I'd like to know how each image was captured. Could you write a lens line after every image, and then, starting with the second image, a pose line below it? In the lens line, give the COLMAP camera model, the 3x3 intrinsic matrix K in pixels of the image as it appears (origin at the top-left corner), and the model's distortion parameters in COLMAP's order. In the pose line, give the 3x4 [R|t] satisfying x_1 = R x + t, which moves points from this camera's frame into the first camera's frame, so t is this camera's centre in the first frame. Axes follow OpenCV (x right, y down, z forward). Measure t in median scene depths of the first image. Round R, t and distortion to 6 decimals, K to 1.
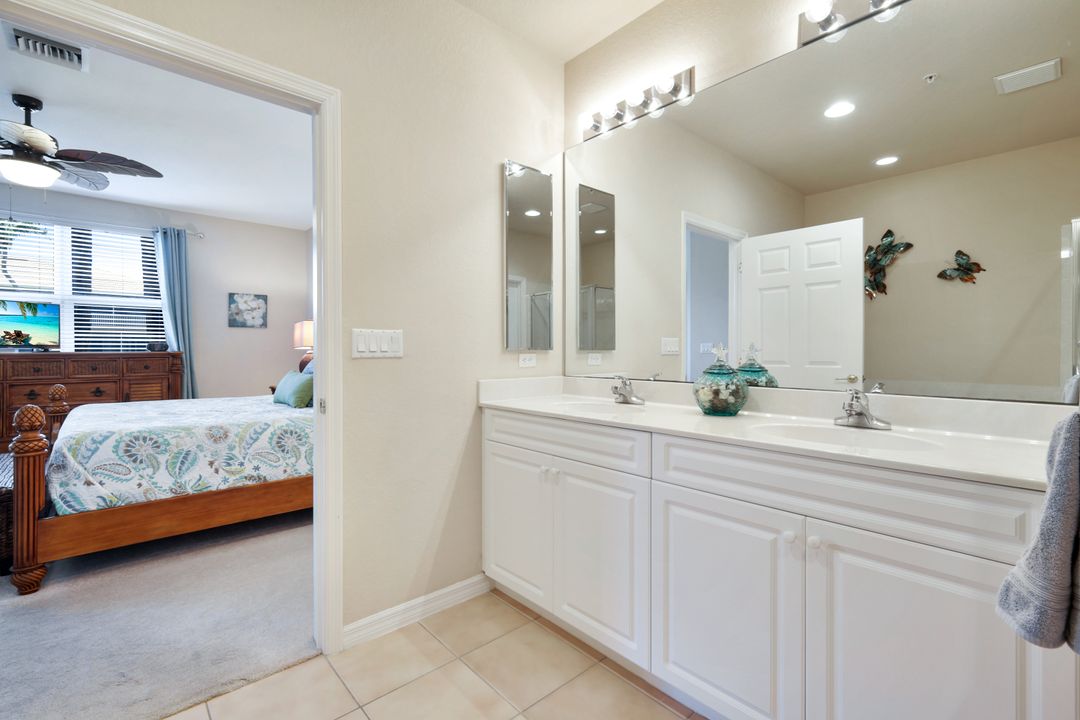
lens RADIAL K [[484.3, 0, 526.9], [0, 484.3, 350.7], [0, 0, 1]] dist [0.003720, 0.000478]
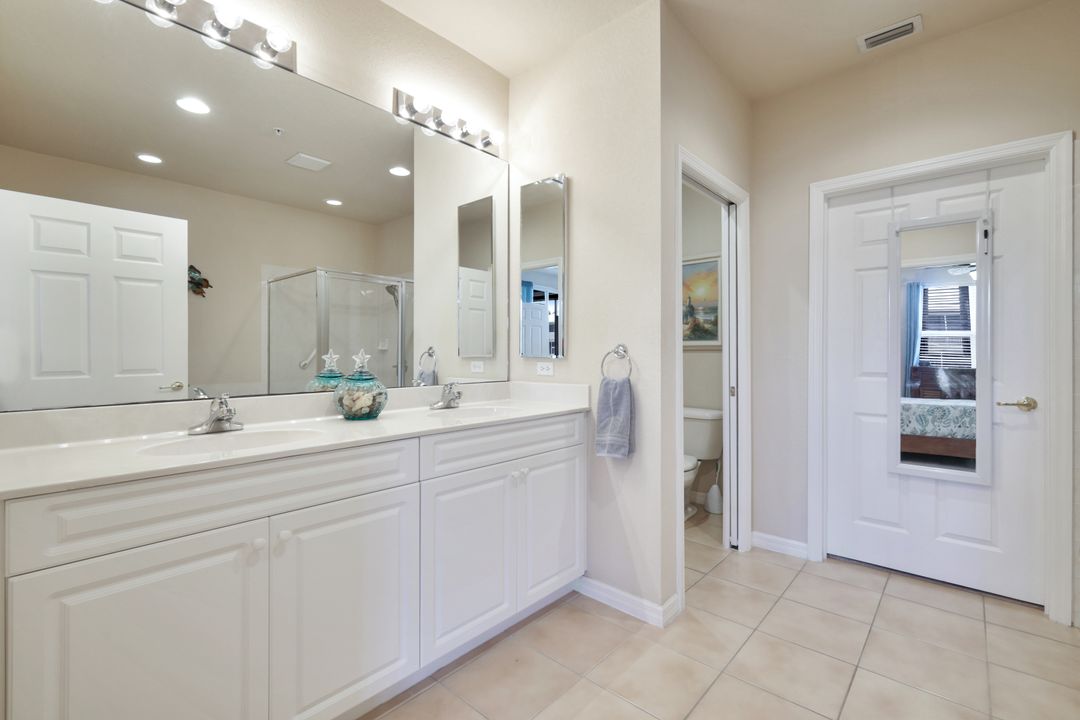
lens RADIAL K [[484.3, 0, 530.9], [0, 484.3, 362.9], [0, 0, 1]] dist [0.003720, 0.000478]
pose [[-0.113471, -0.019876, 0.993342, -0.680838], [0.004321, 0.999781, 0.020499, -0.006280], [-0.993532, 0.006618, -0.113361, 0.766209]]
